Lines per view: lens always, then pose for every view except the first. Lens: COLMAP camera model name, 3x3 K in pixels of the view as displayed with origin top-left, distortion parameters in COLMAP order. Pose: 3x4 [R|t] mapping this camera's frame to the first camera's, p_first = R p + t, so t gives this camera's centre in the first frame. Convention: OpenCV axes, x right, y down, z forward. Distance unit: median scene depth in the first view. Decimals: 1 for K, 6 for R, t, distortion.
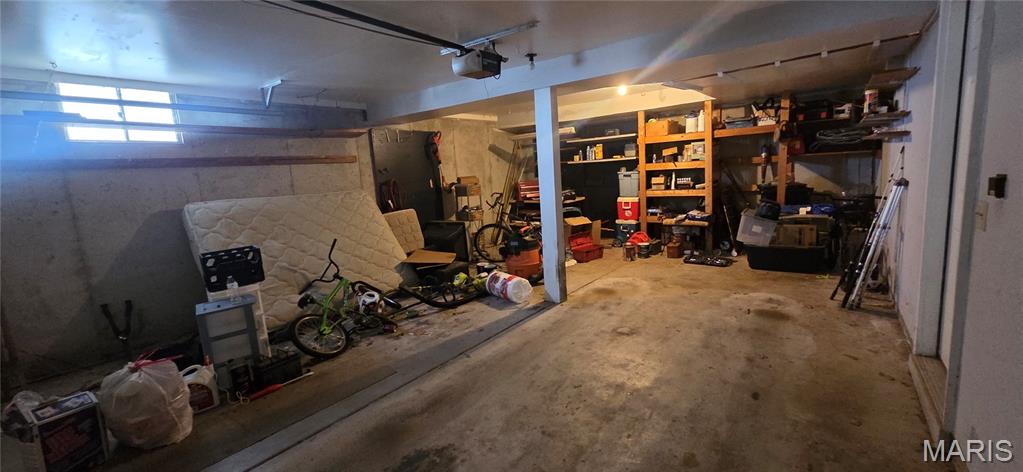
lens RADIAL K [[416.8, 0, 515.1], [0, 416.8, 235.0], [0, 0, 1]] dist [0.003944, -0.000431]
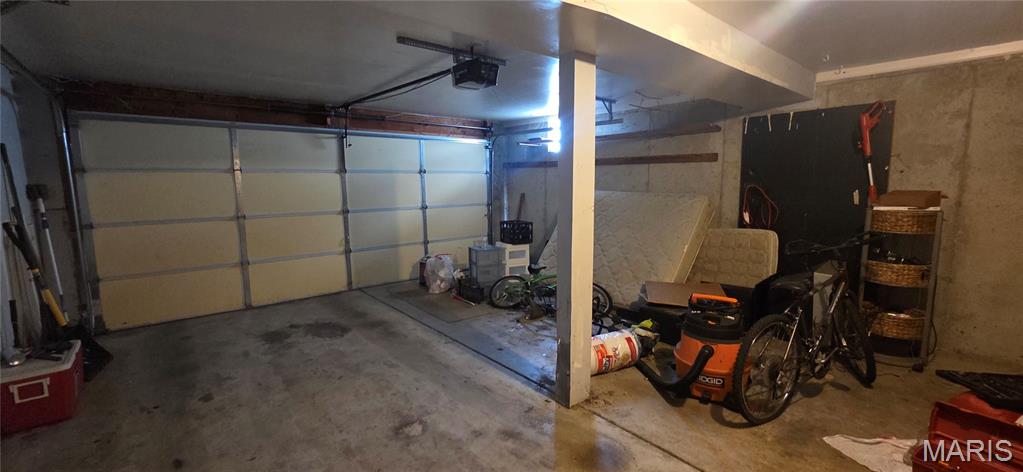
lens RADIAL K [[416.8, 0, 515.3], [0, 416.8, 232.8], [0, 0, 1]] dist [0.003944, -0.000431]
pose [[-0.209325, 0.186780, -0.959842, 0.744678], [-0.133212, 0.966990, 0.217222, -0.230472], [0.968730, 0.173332, -0.177534, 1.110184]]
